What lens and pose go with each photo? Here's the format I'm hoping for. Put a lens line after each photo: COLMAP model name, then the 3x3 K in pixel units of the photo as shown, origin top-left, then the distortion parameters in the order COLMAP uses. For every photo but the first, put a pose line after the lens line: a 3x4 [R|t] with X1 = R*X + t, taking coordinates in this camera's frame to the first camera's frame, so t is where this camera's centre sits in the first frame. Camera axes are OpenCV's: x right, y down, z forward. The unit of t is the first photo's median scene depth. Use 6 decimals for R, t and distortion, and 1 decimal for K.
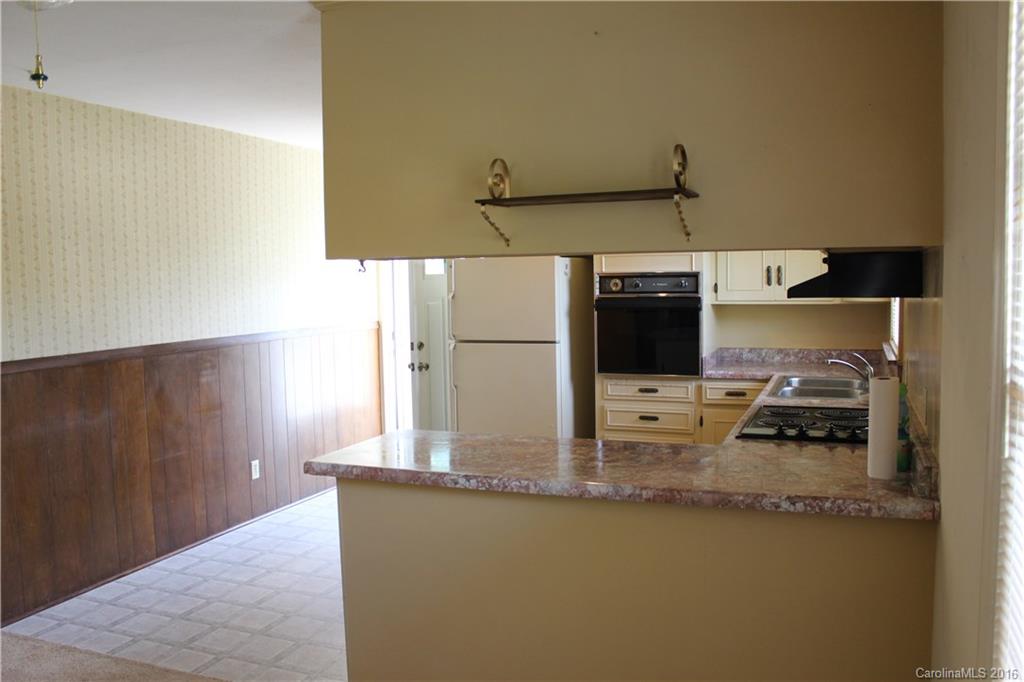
lens RADIAL K [[844.5, 0, 512.1], [0, 844.5, 340.8], [0, 0, 1]] dist [-0.171628, 0.118734]
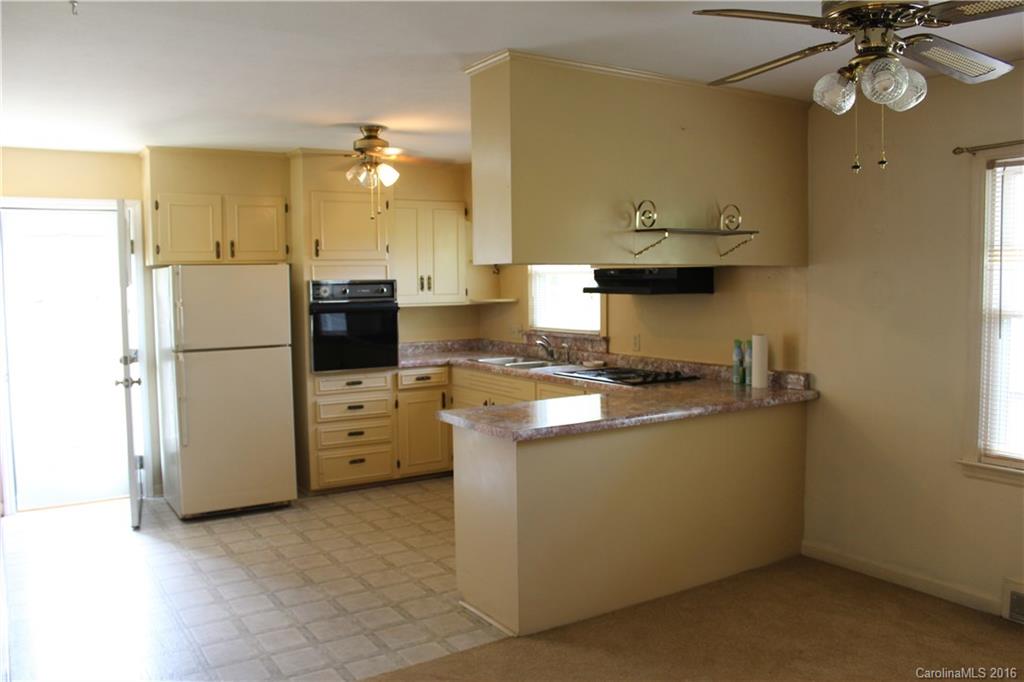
lens RADIAL K [[844.5, 0, 509.7], [0, 844.5, 345.0], [0, 0, 1]] dist [-0.171628, 0.118734]
pose [[0.590508, -0.052101, 0.805348, -0.645327], [0.062800, 0.997855, 0.018508, -0.000788], [-0.804585, 0.039646, 0.592513, 0.150288]]
